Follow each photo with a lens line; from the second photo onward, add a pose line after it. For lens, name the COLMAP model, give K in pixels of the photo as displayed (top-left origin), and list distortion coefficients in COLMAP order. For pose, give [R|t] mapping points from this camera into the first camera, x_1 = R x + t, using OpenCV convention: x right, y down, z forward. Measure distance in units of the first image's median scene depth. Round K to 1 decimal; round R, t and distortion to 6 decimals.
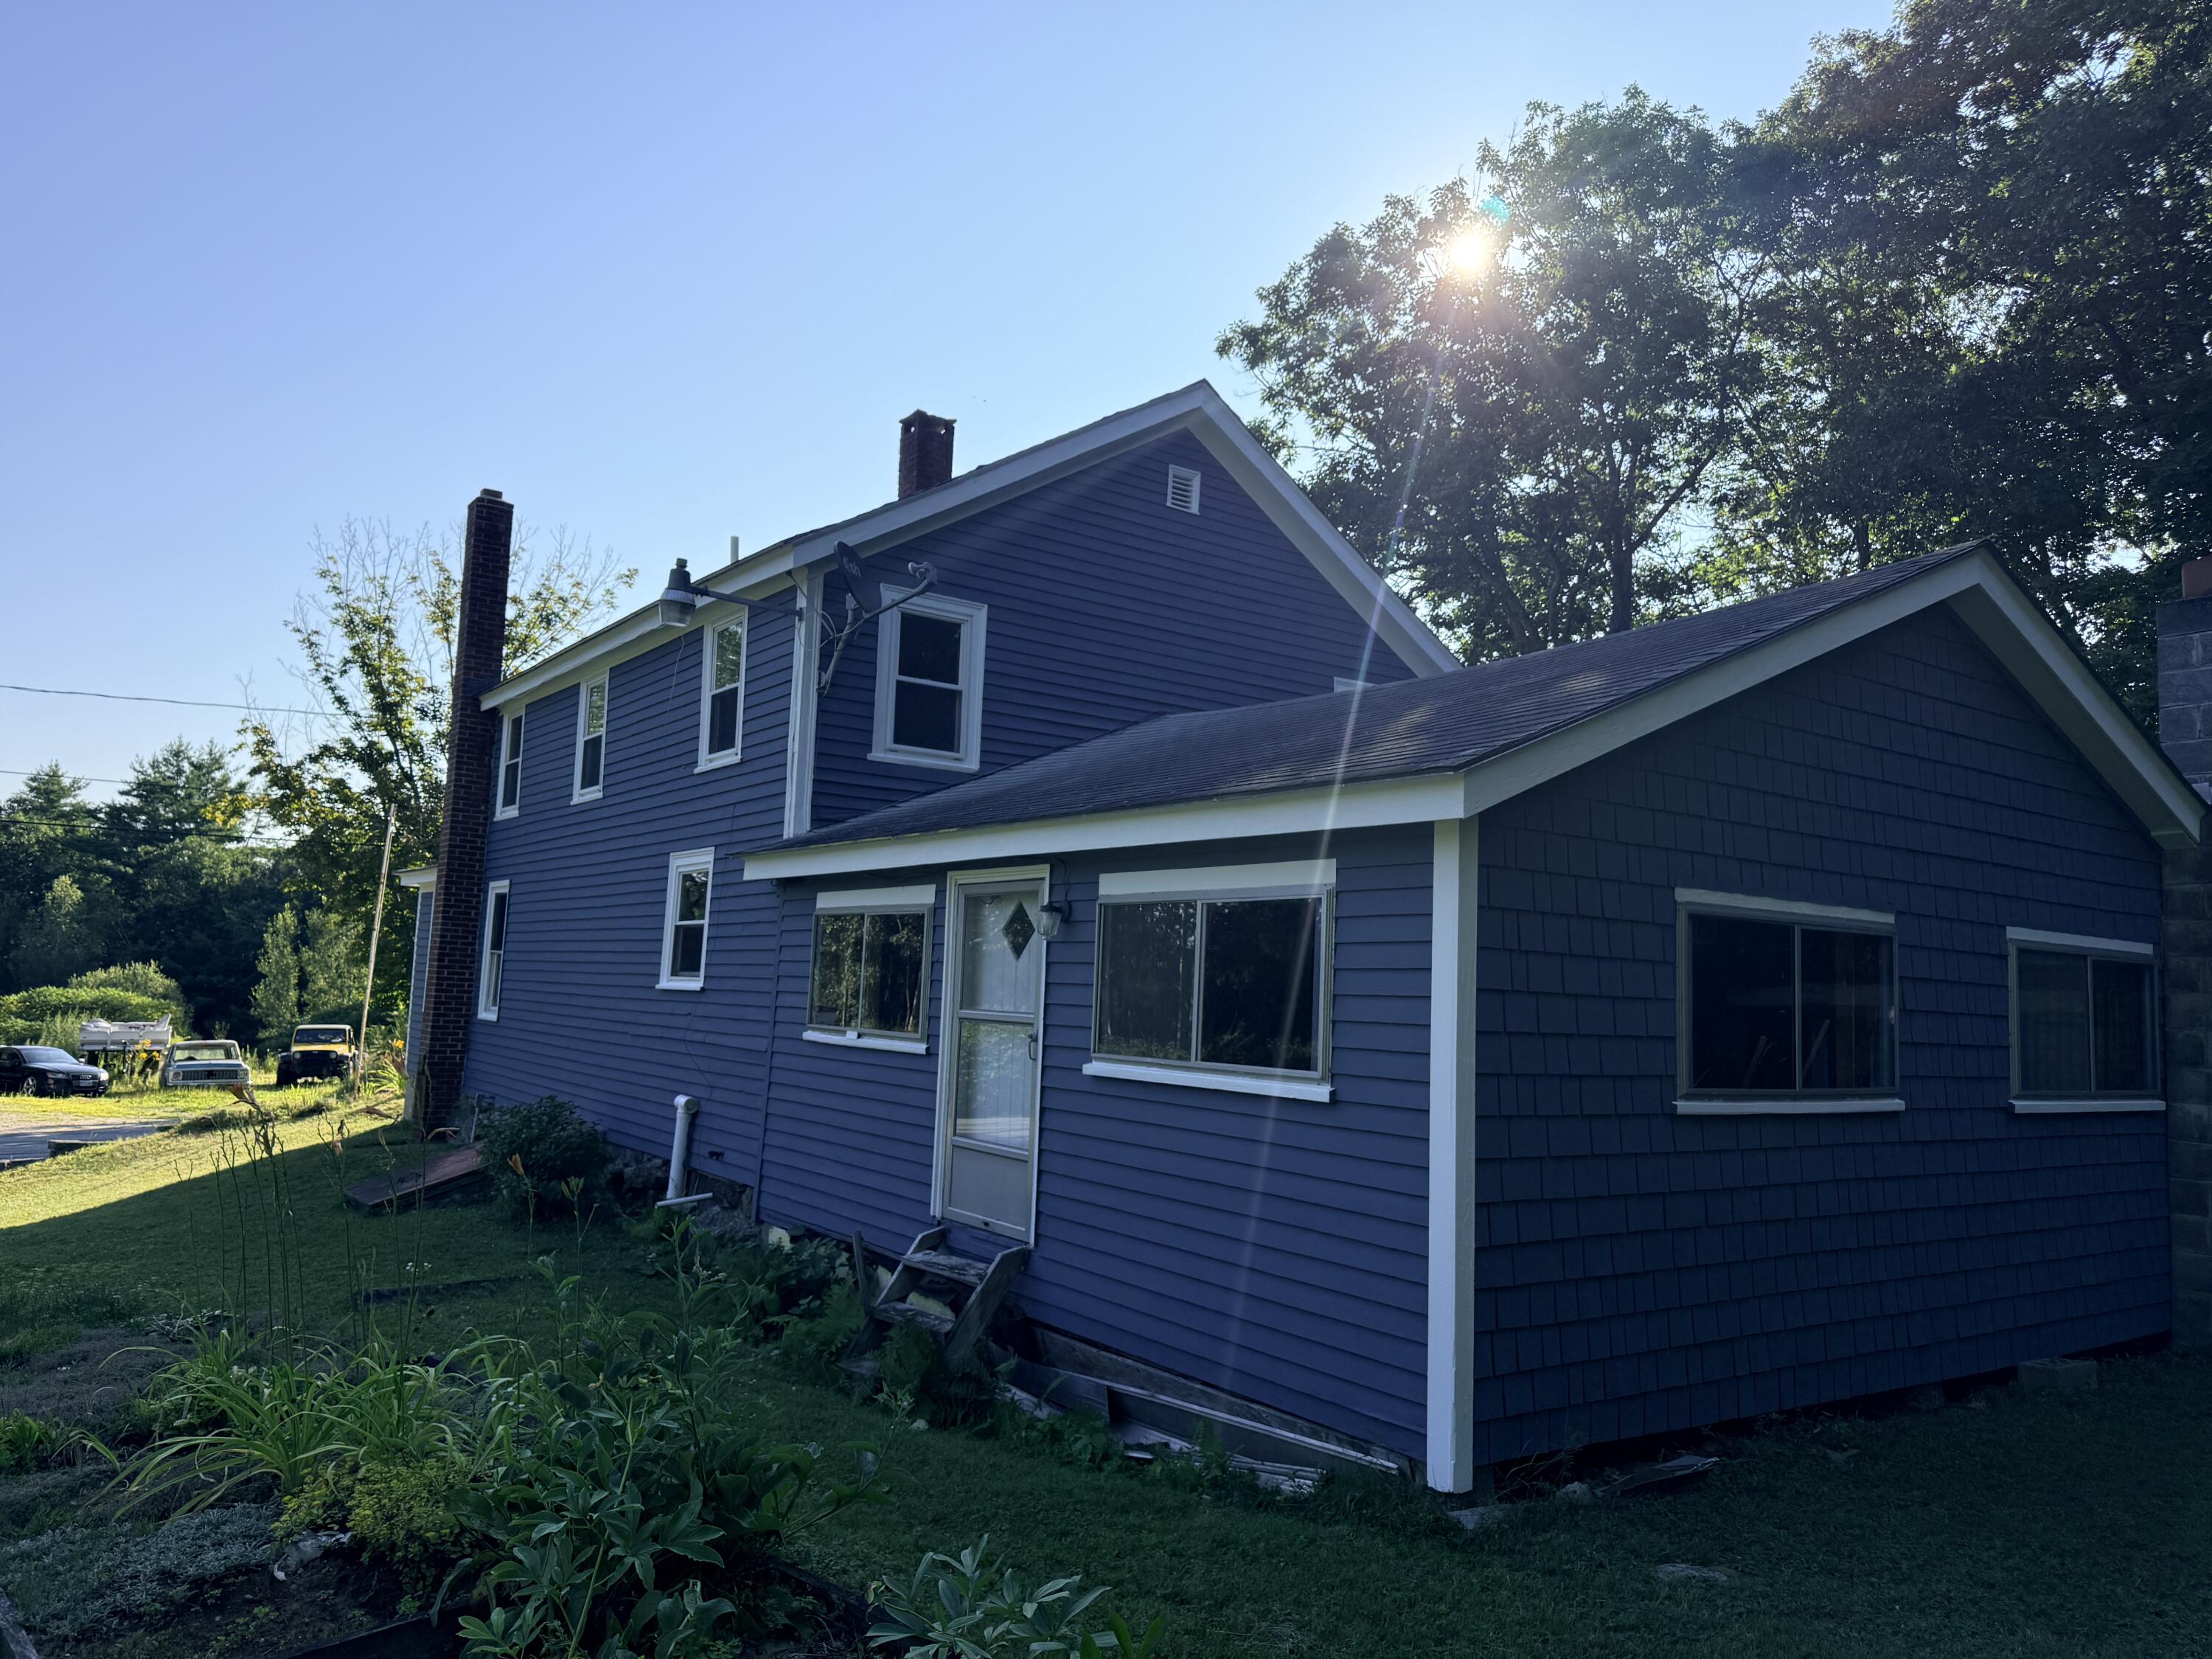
lens RADIAL K [[1549.4, 0, 1109.3], [0, 1549.4, 838.6], [0, 0, 1]] dist [0.071333, -0.088678]
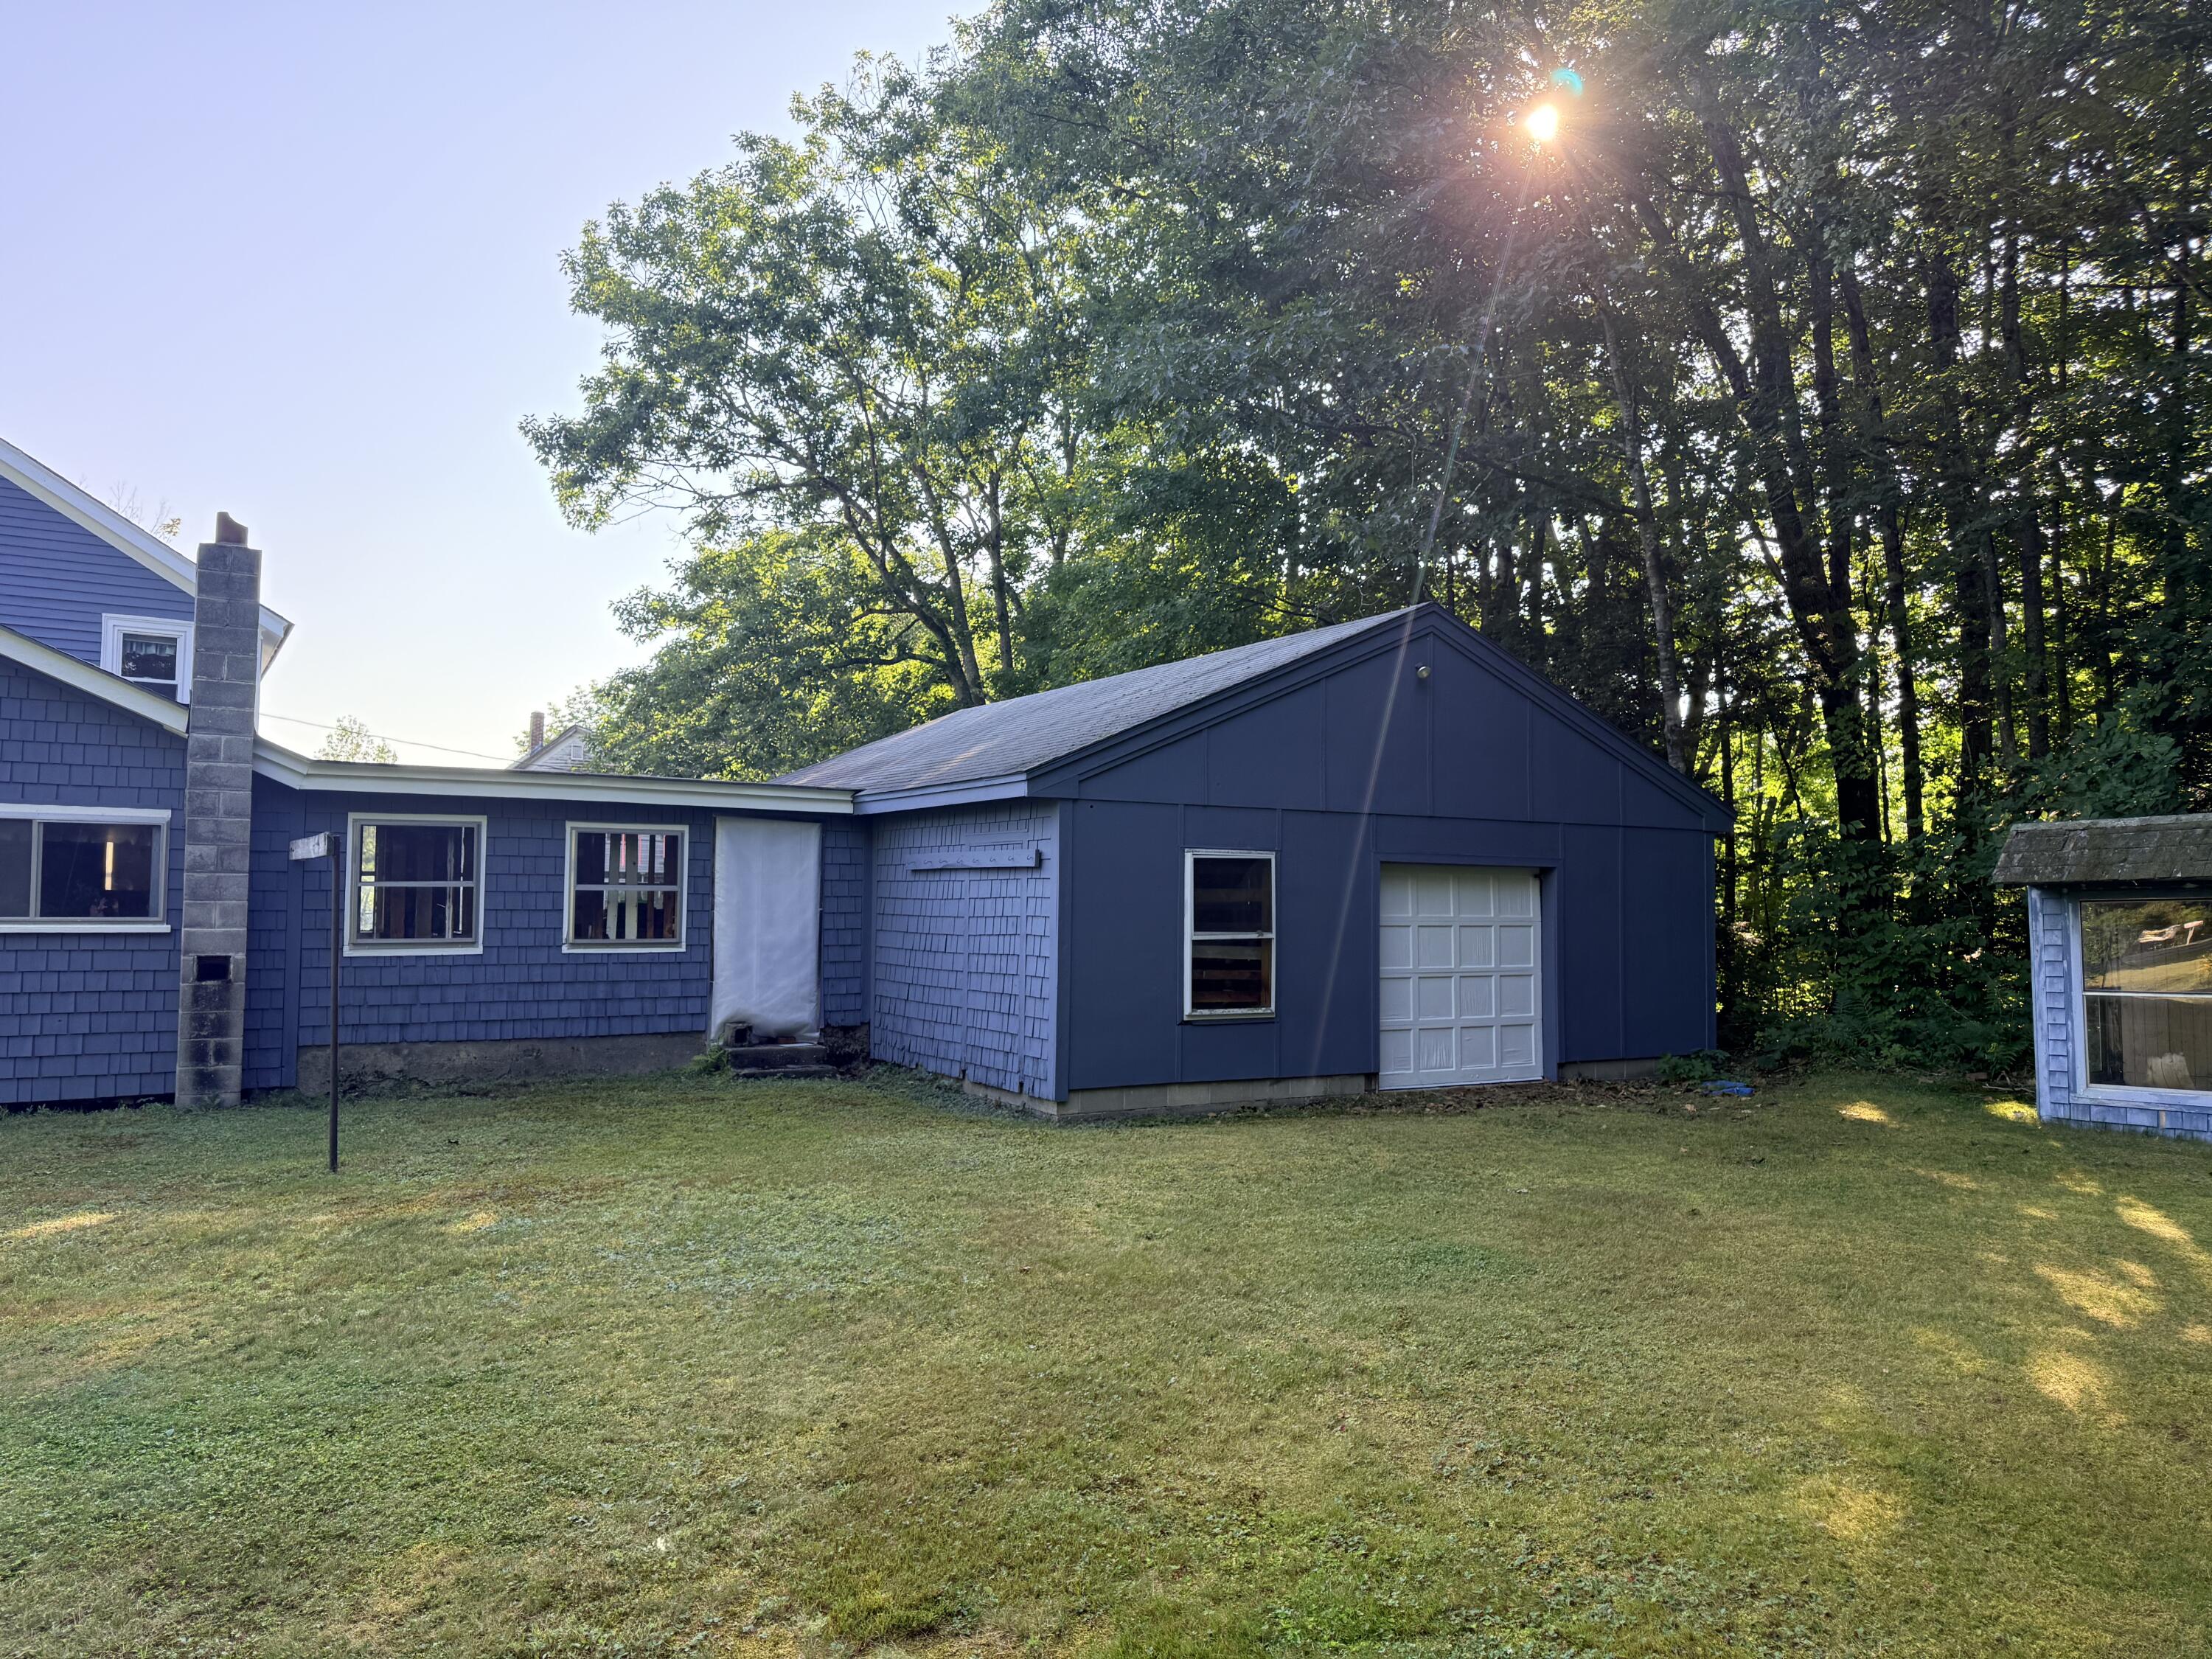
lens RADIAL K [[1549.4, 0, 1114.4], [0, 1549.4, 834.2], [0, 0, 1]] dist [0.071333, -0.088678]
pose [[0.997786, -0.034620, -0.056789, 1.549387], [0.037762, 0.997760, 0.055223, 0.045370], [0.054750, -0.057245, 0.996858, -0.290565]]
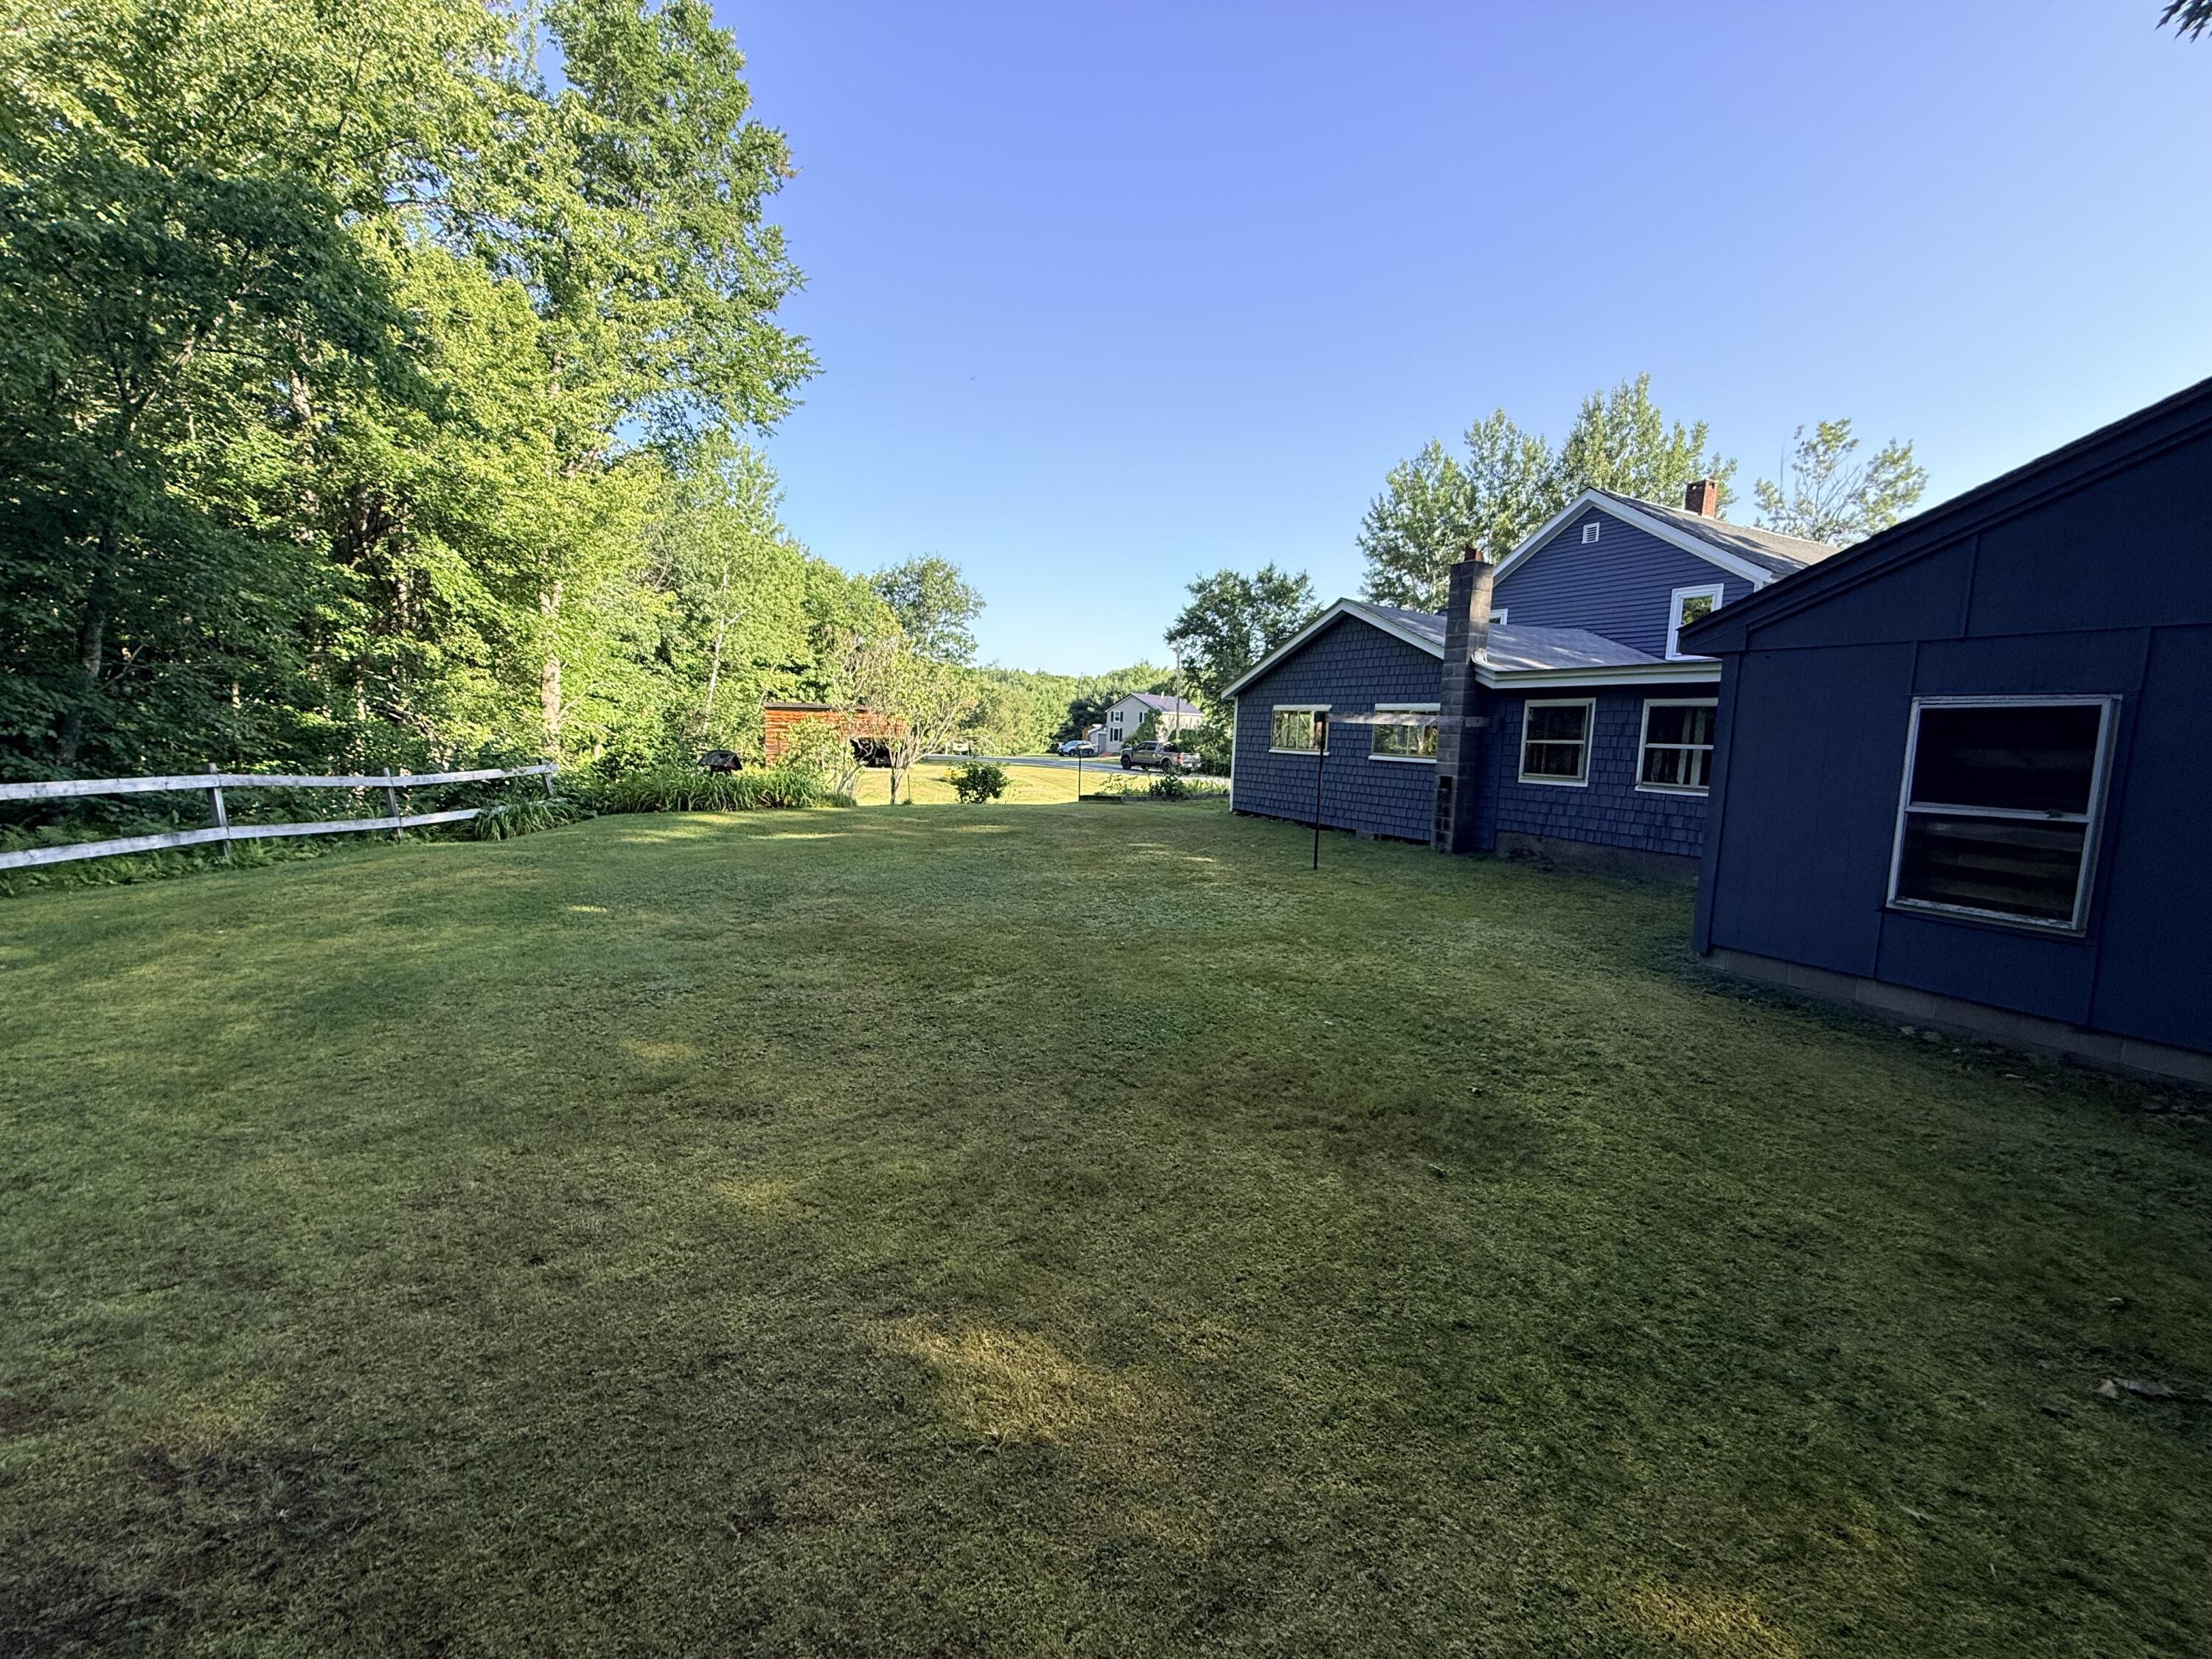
lens RADIAL K [[882.7, 0, 1099.1], [0, 882.7, 830.4], [0, 0, 1]] dist [-0.000887, 0.000162]
pose [[-0.145091, 0.064971, -0.987283, 2.257702], [0.060130, 0.996576, 0.056746, 0.162878], [0.987589, -0.051132, -0.148501, 0.615651]]
